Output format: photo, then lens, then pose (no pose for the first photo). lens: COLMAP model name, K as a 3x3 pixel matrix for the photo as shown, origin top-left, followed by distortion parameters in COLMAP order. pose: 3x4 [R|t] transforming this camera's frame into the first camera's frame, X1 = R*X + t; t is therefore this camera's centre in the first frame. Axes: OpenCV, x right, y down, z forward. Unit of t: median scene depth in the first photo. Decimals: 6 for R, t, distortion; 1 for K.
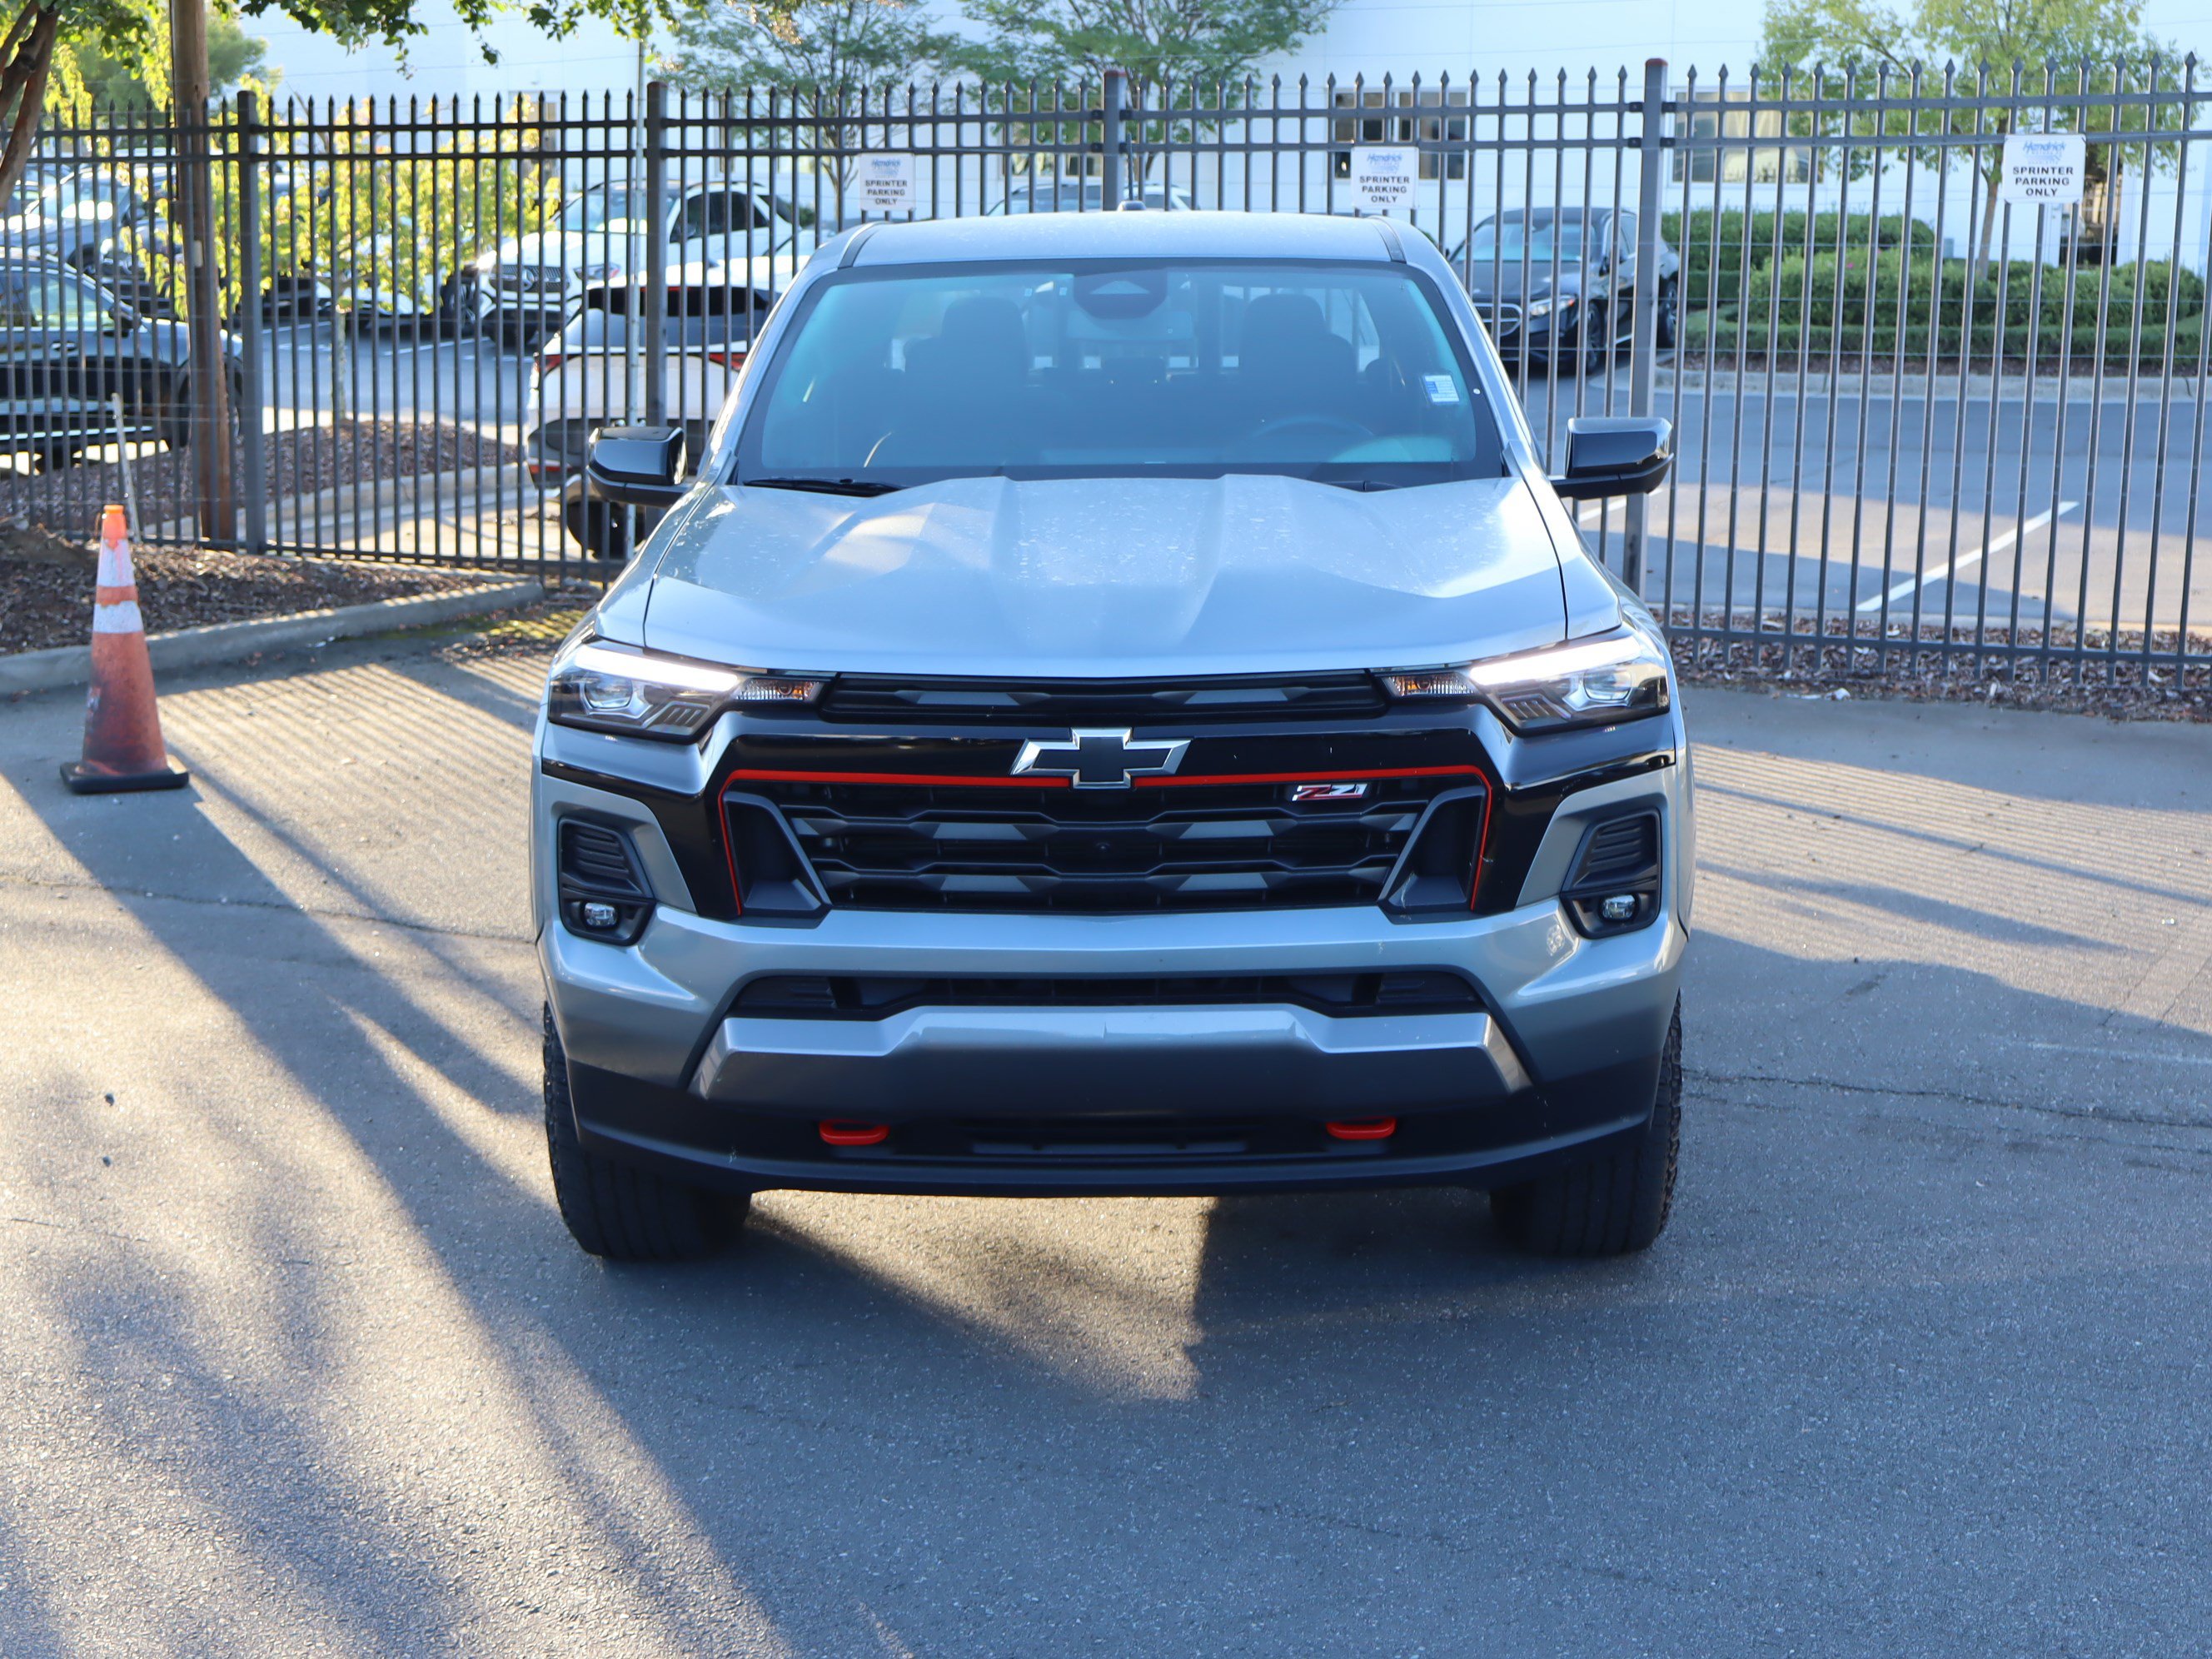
lens RADIAL K [[3159.0, 0, 1060.9], [0, 3159.0, 831.0], [0, 0, 1]] dist [-0.006352, -0.063787]
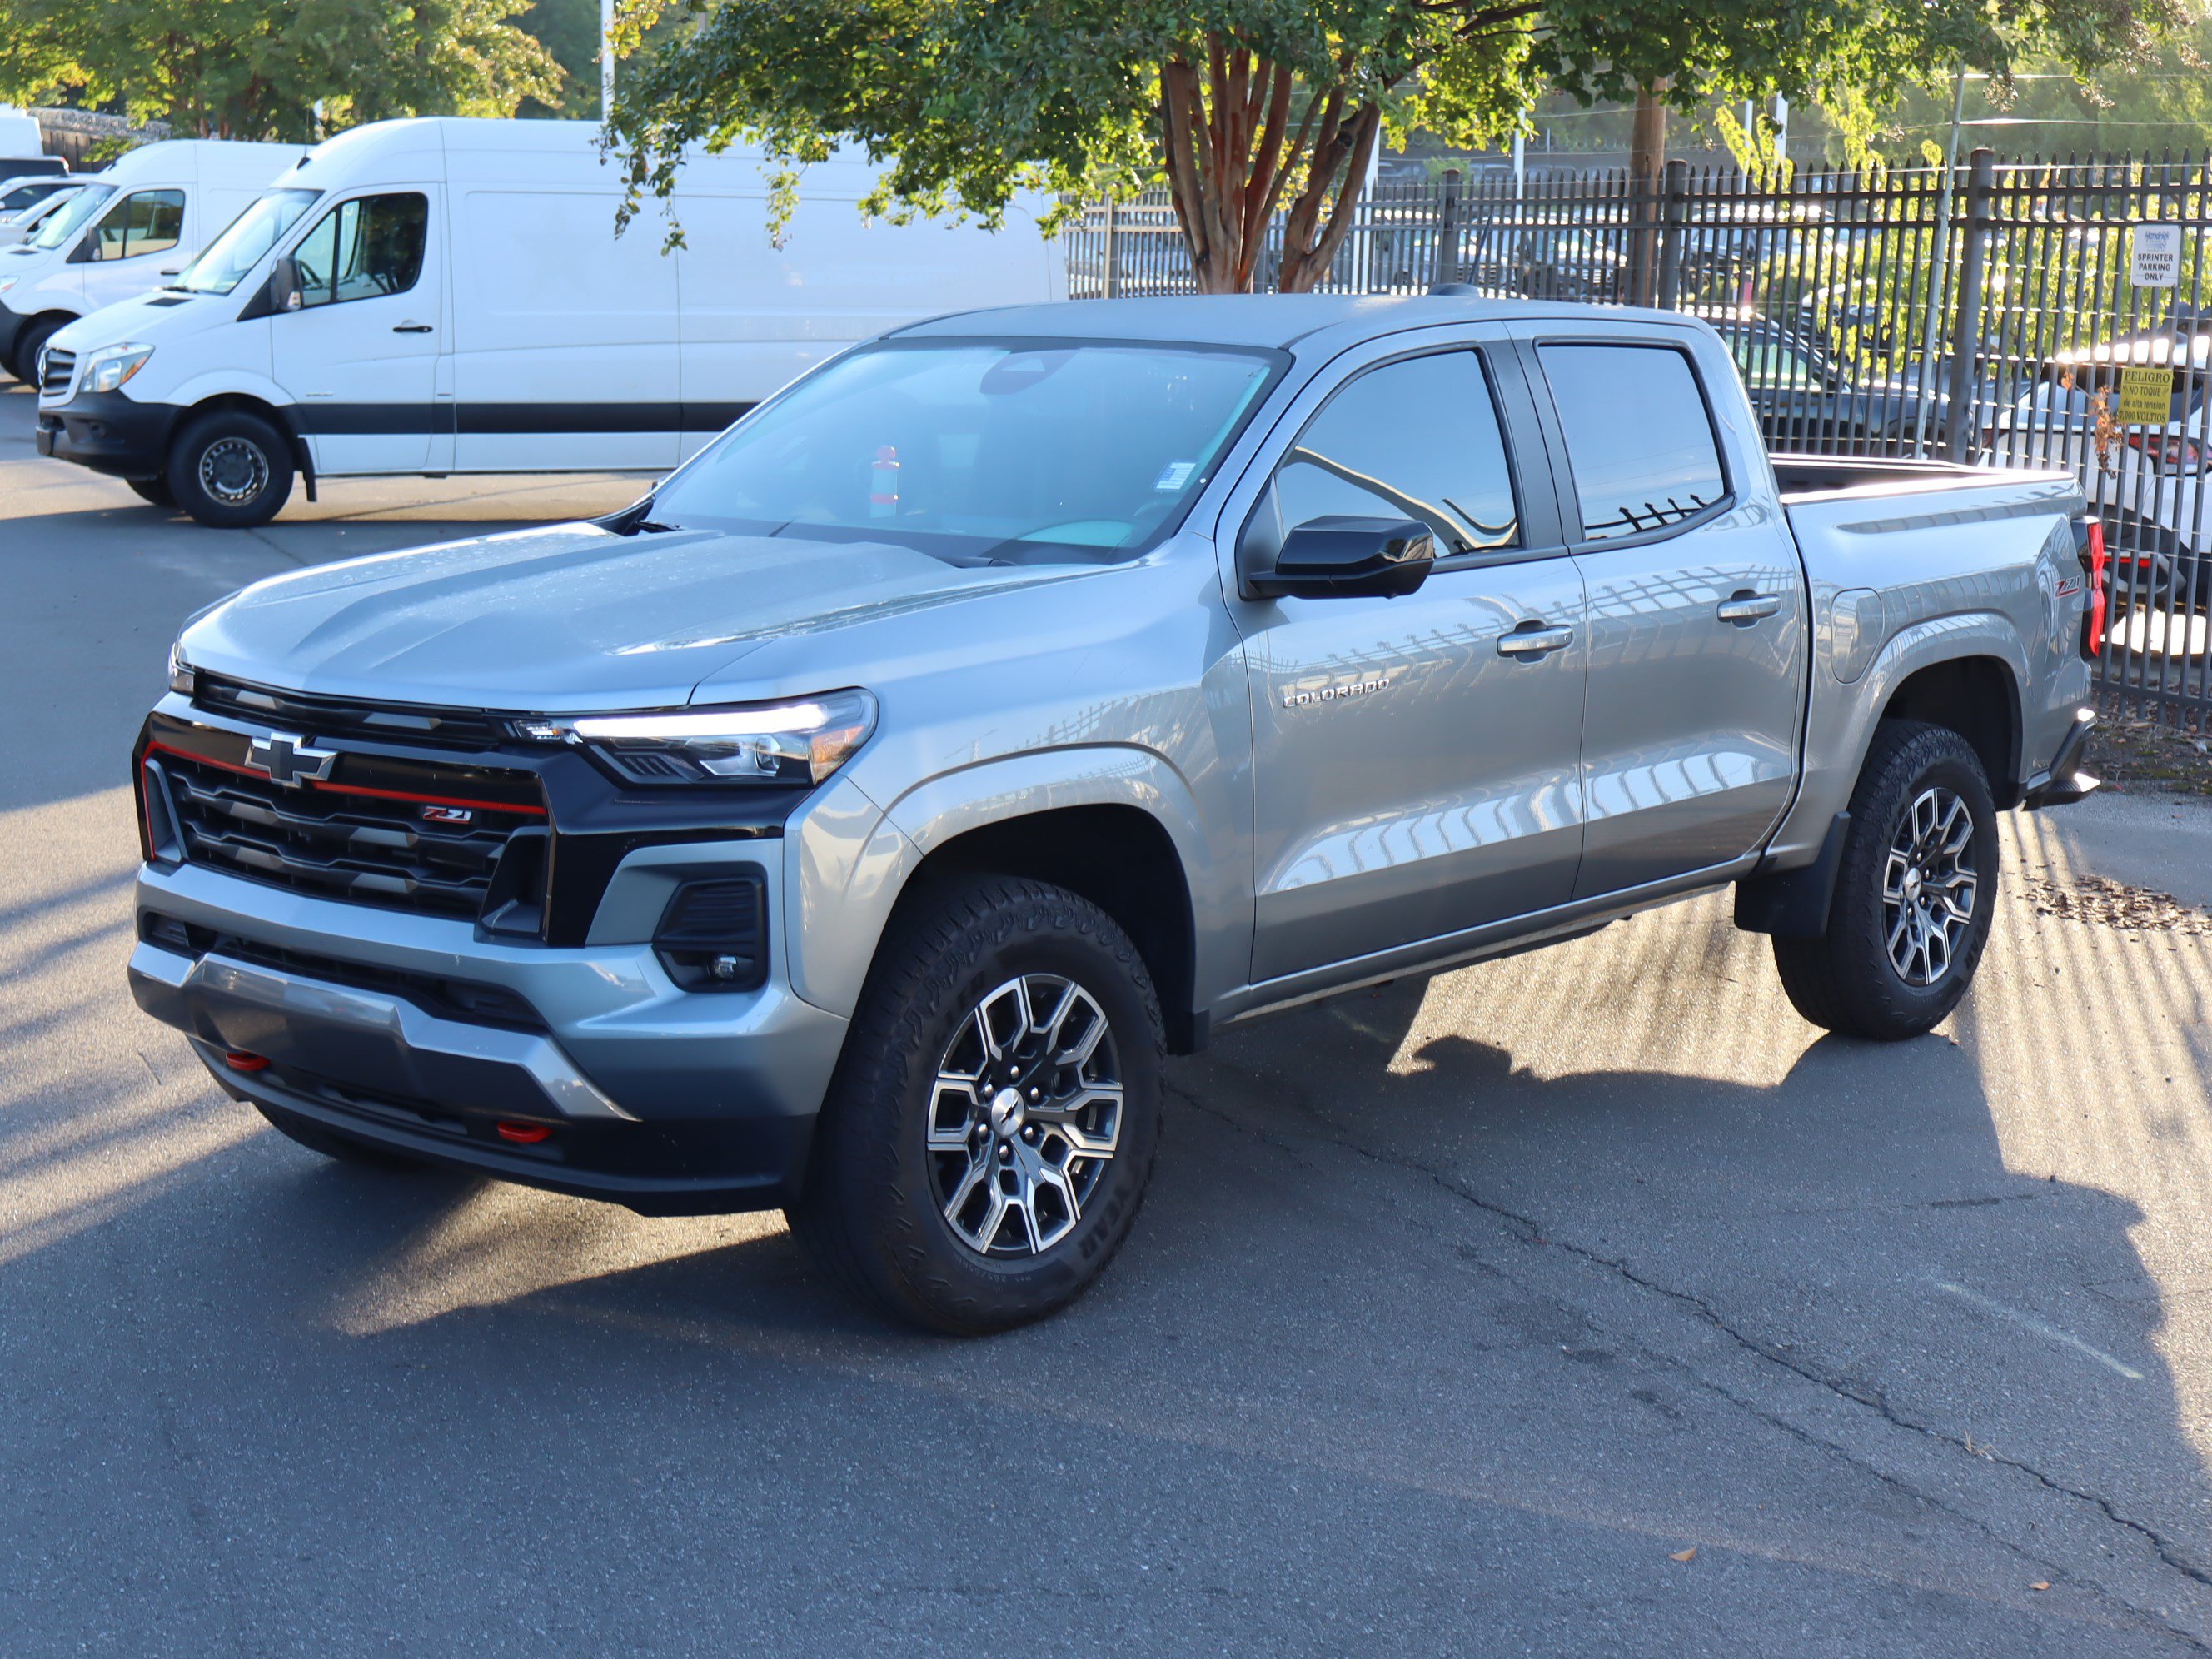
lens RADIAL K [[3159.0, 0, 1060.9], [0, 3159.0, 831.0], [0, 0, 1]] dist [-0.006352, -0.063787]
pose [[0.770091, 0.122715, -0.626019, 0.930720], [-0.133981, 0.990549, 0.029357, -0.067022], [0.623705, 0.061267, 0.779255, 0.264223]]
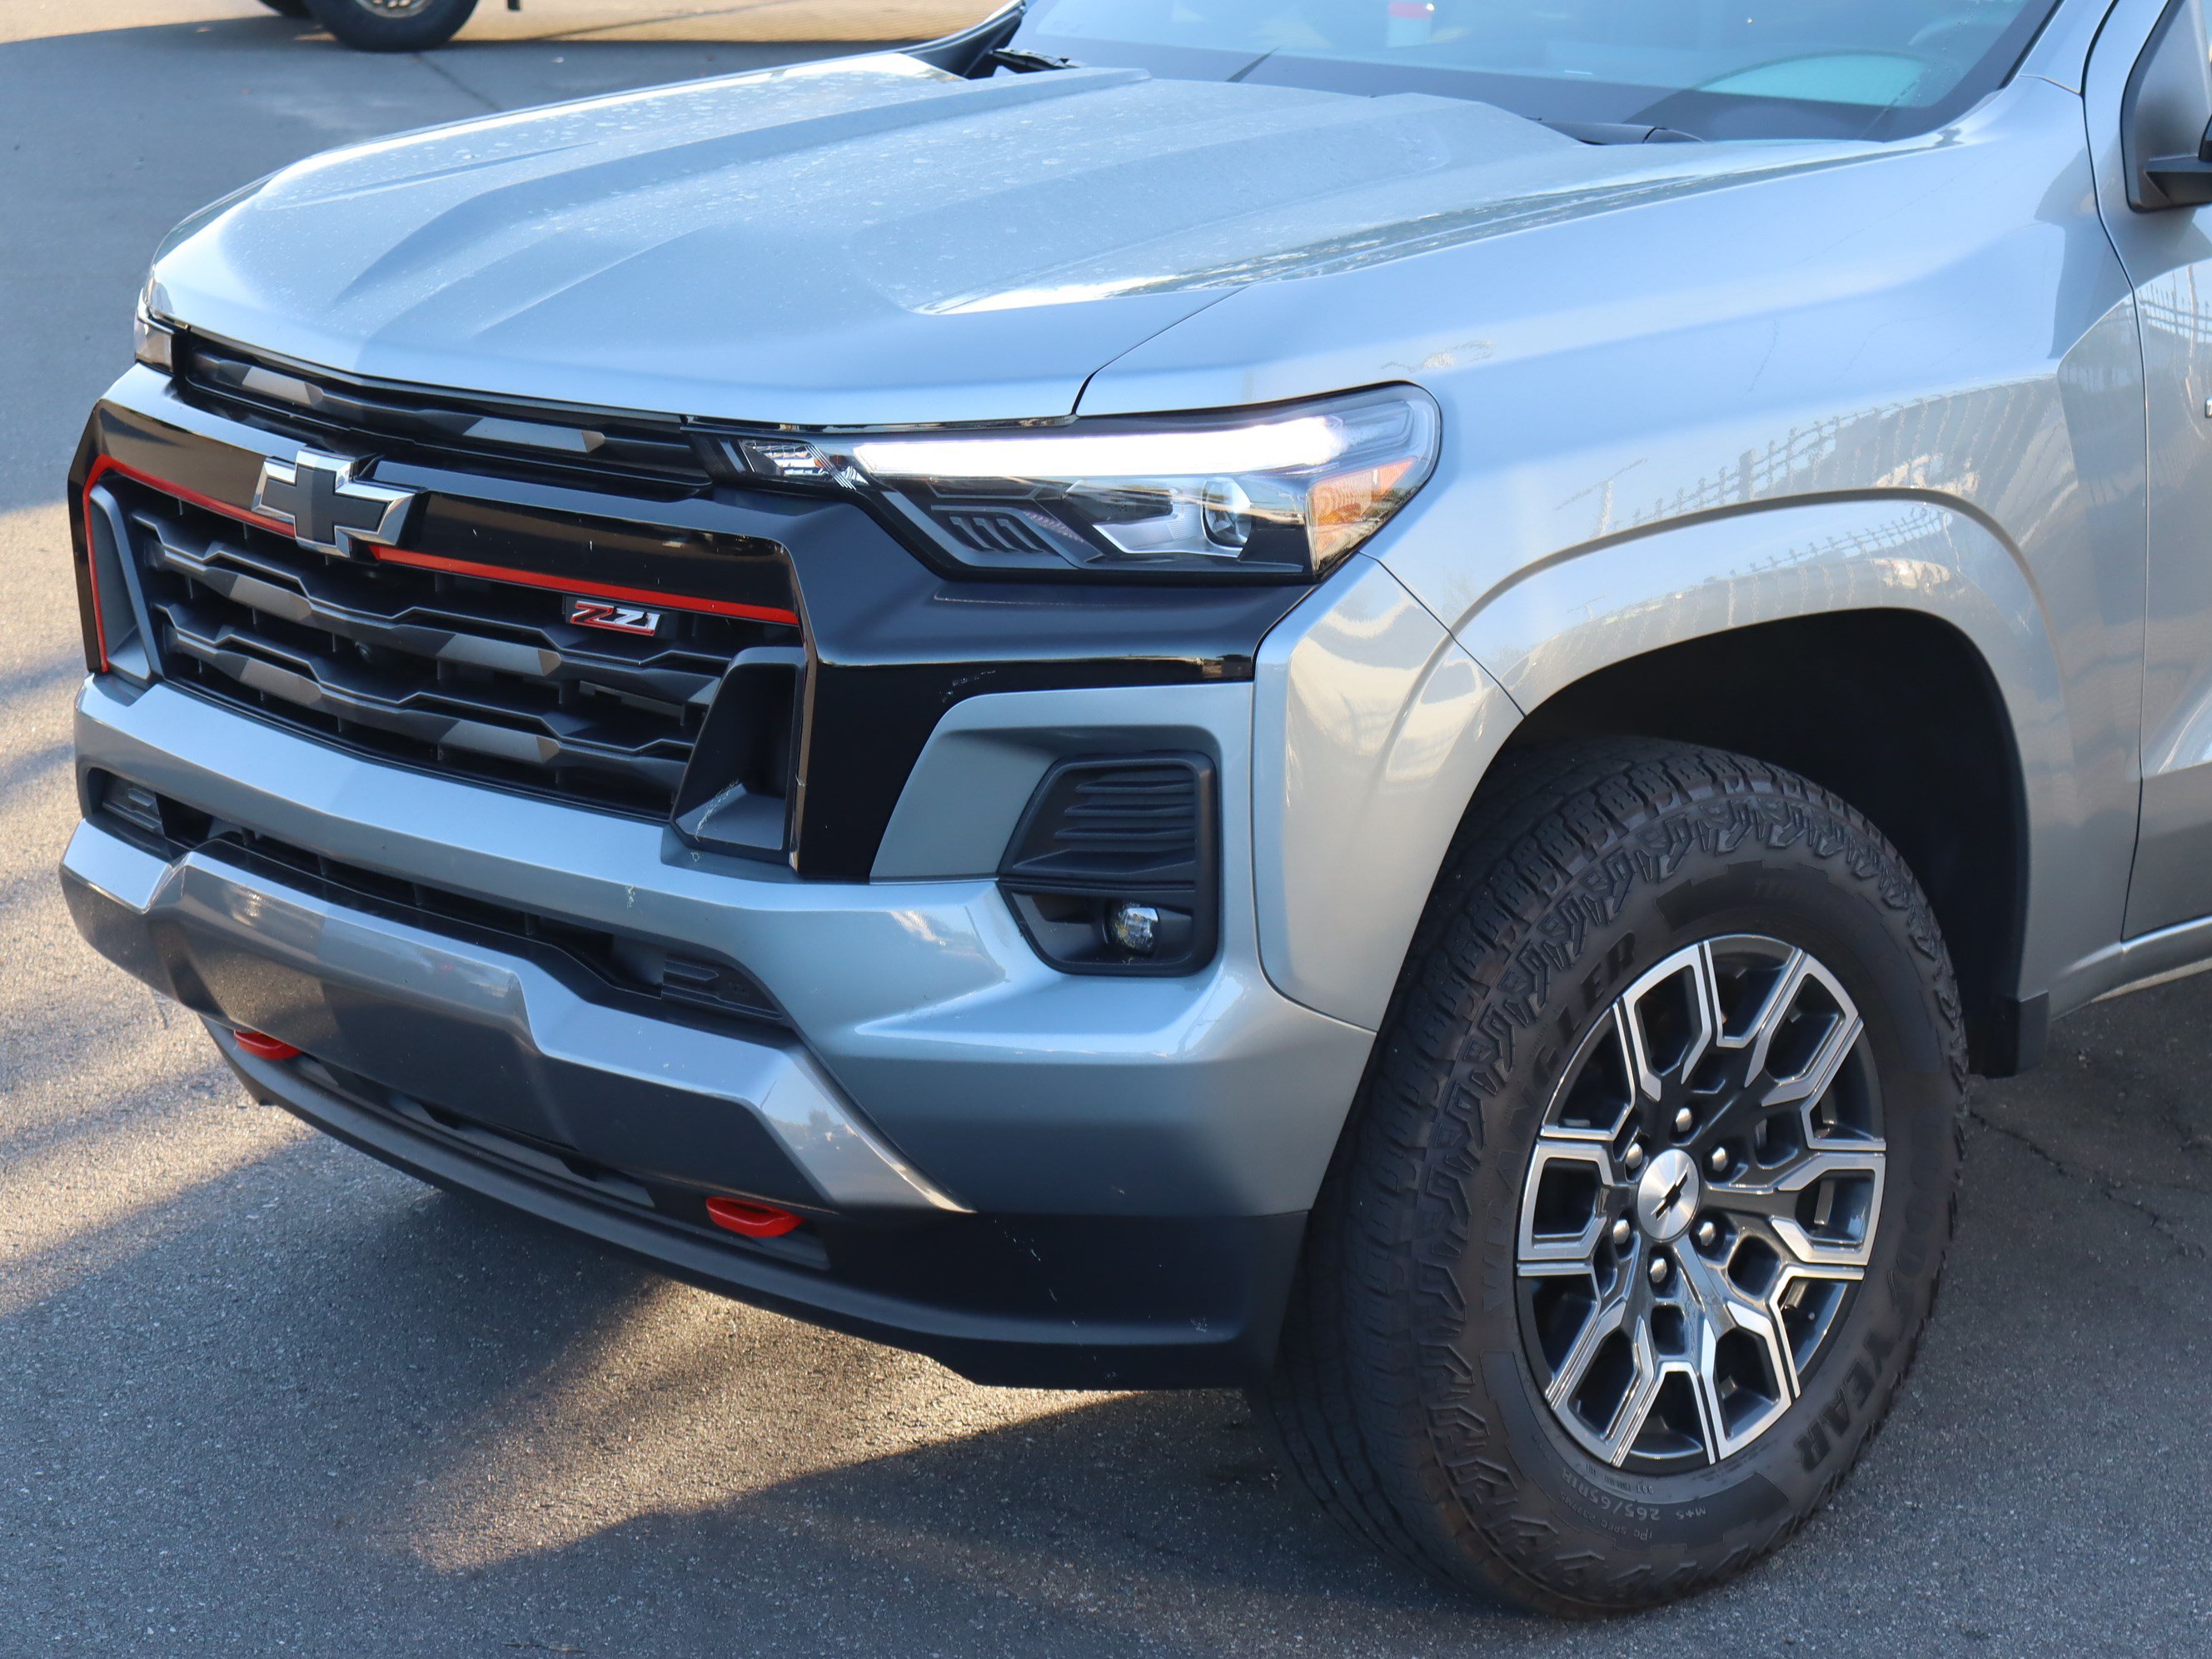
lens RADIAL K [[4679.8, 0, 1102.3], [0, 4679.8, 884.4], [0, 0, 1]] dist [0.012132, -0.194810]
pose [[0.691609, 0.190146, -0.696794, 0.745500], [-0.144721, 0.981642, 0.124233, -0.082970], [0.707625, 0.014921, 0.706431, 0.445452]]
